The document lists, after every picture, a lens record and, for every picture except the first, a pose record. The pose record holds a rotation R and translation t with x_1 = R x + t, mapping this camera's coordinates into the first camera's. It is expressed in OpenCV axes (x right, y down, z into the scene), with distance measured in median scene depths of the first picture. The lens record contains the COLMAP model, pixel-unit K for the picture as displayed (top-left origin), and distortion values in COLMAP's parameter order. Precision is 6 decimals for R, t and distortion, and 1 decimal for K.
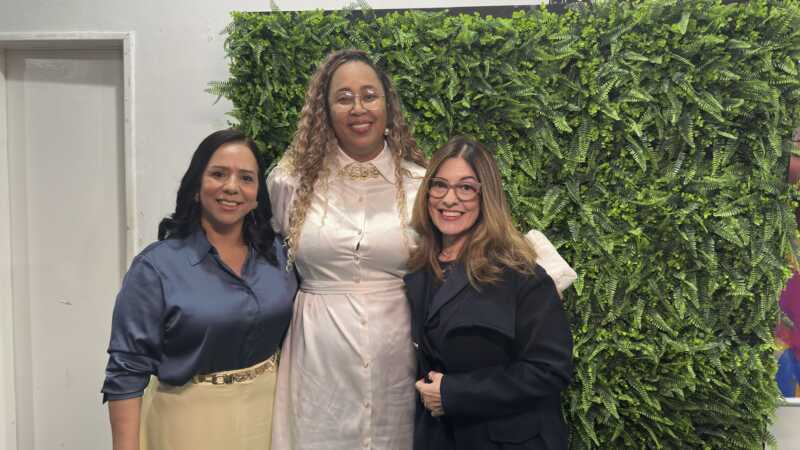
lens RADIAL K [[586.4, 0, 389.1], [0, 586.4, 225.0], [0, 0, 1]] dist [0.081304, -0.130296]
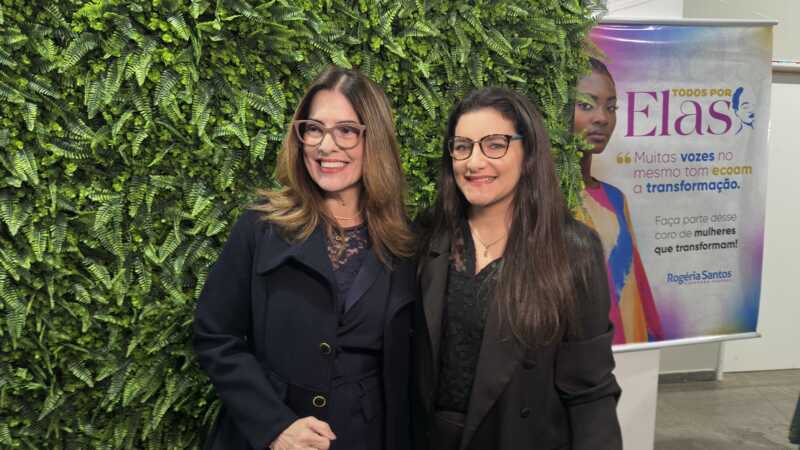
lens RADIAL K [[570.8, 0, 438.7], [0, 570.8, 225.4], [0, 0, 1]] dist [0.009945, -0.030500]
pose [[0.934604, -0.047862, 0.352455, 0.127877], [0.032570, 0.998258, 0.049193, 0.026172], [-0.354196, -0.034497, 0.934535, 0.198211]]
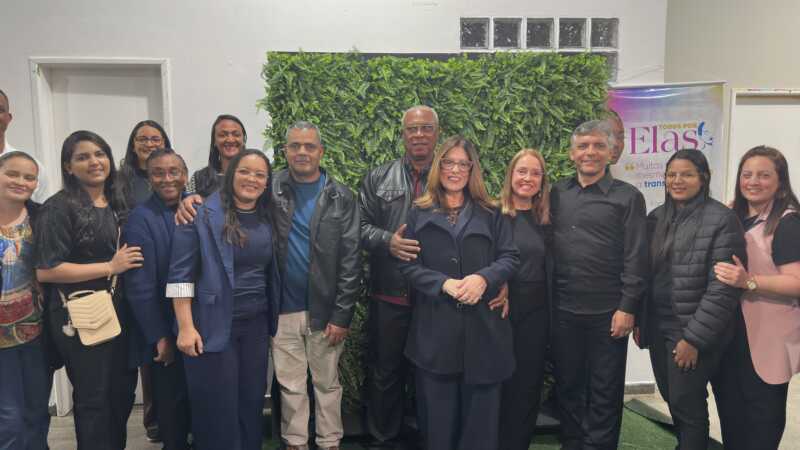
lens RADIAL K [[539.6, 0, 398.8], [0, 539.6, 217.7], [0, 0, 1]] dist [0.186607, -0.357351]
pose [[0.971581, -0.055340, 0.230147, -0.315890], [0.049770, 0.998312, 0.029941, 0.039179], [-0.231415, -0.017635, 0.972695, -0.495470]]
